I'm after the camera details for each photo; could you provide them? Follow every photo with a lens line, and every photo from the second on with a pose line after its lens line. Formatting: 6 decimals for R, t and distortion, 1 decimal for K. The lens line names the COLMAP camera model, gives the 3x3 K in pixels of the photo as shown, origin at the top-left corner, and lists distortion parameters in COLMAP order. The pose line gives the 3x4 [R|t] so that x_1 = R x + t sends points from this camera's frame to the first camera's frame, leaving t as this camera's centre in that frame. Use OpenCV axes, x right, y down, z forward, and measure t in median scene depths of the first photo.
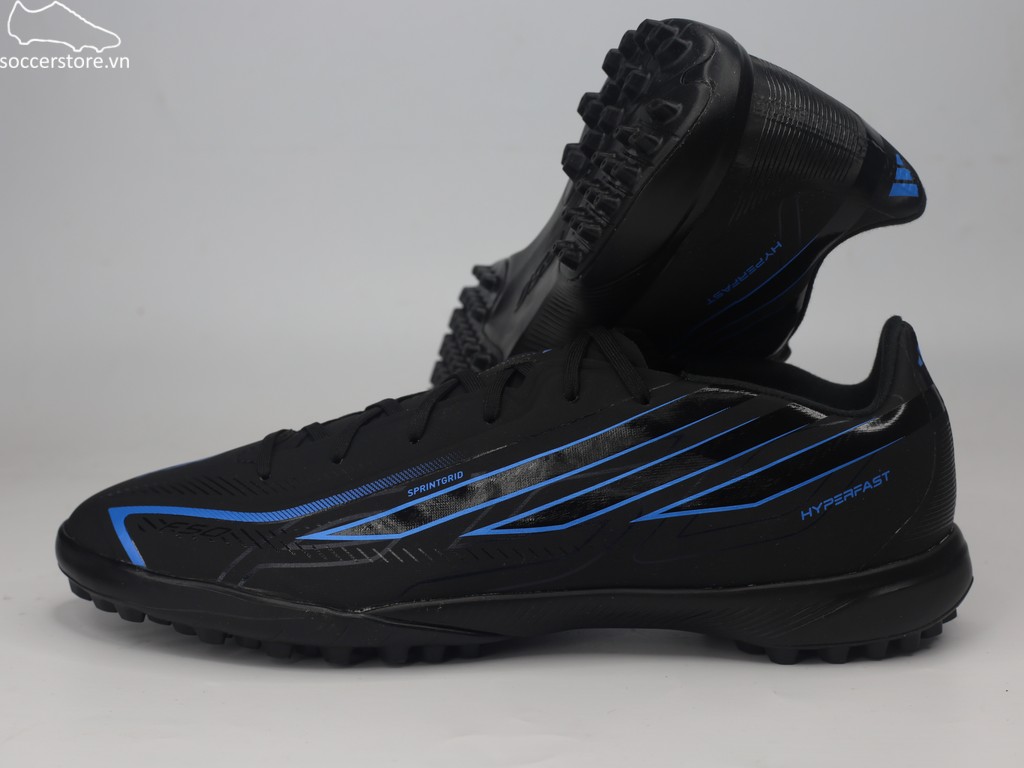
lens RADIAL K [[1975.3, 0, 512.0], [0, 1975.3, 384.0], [0, 0, 1]] dist [-0.133641, -0.150626]
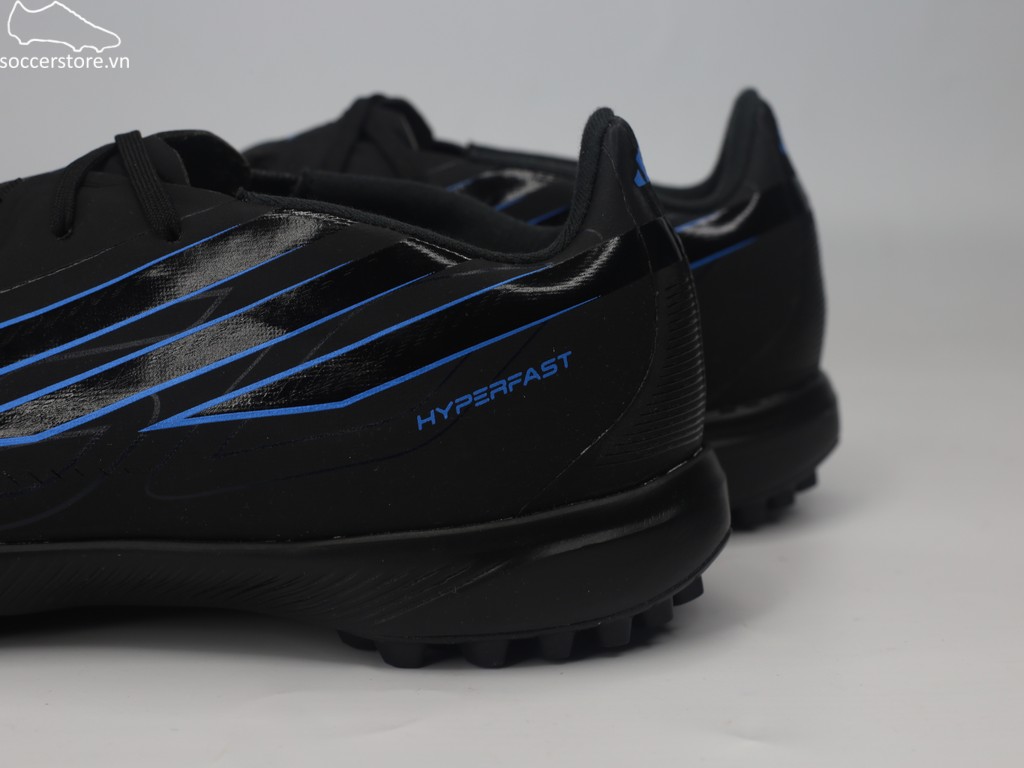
lens RADIAL K [[1975.3, 0, 512.0], [0, 1975.3, 384.0], [0, 0, 1]] dist [-0.133641, -0.150626]
pose [[0.999896, 0.005508, -0.013304, 0.182676], [-0.005272, 0.999829, 0.017719, 0.043716], [0.013399, -0.017647, 0.999755, 0.391317]]
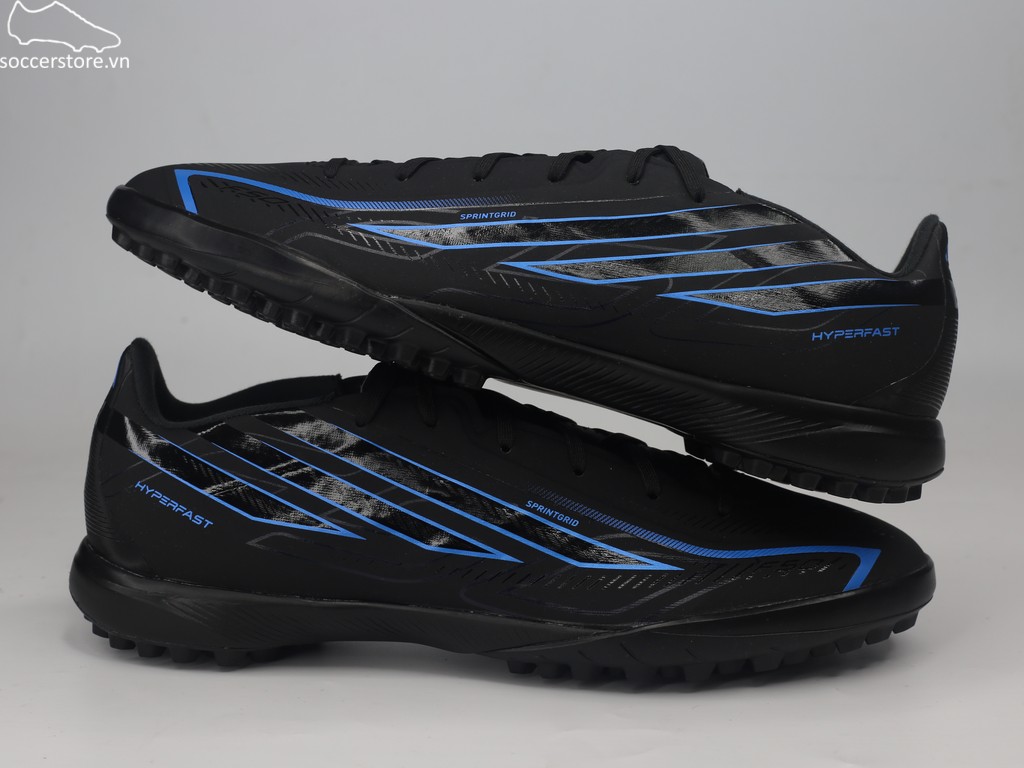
lens RADIAL K [[1975.3, 0, 512.0], [0, 1975.3, 384.0], [0, 0, 1]] dist [-0.133641, -0.150626]
pose [[0.954846, 0.296480, 0.019190, -0.020345], [-0.288281, 0.940187, -0.181499, 0.328274], [-0.071853, 0.167772, 0.983204, -0.028701]]
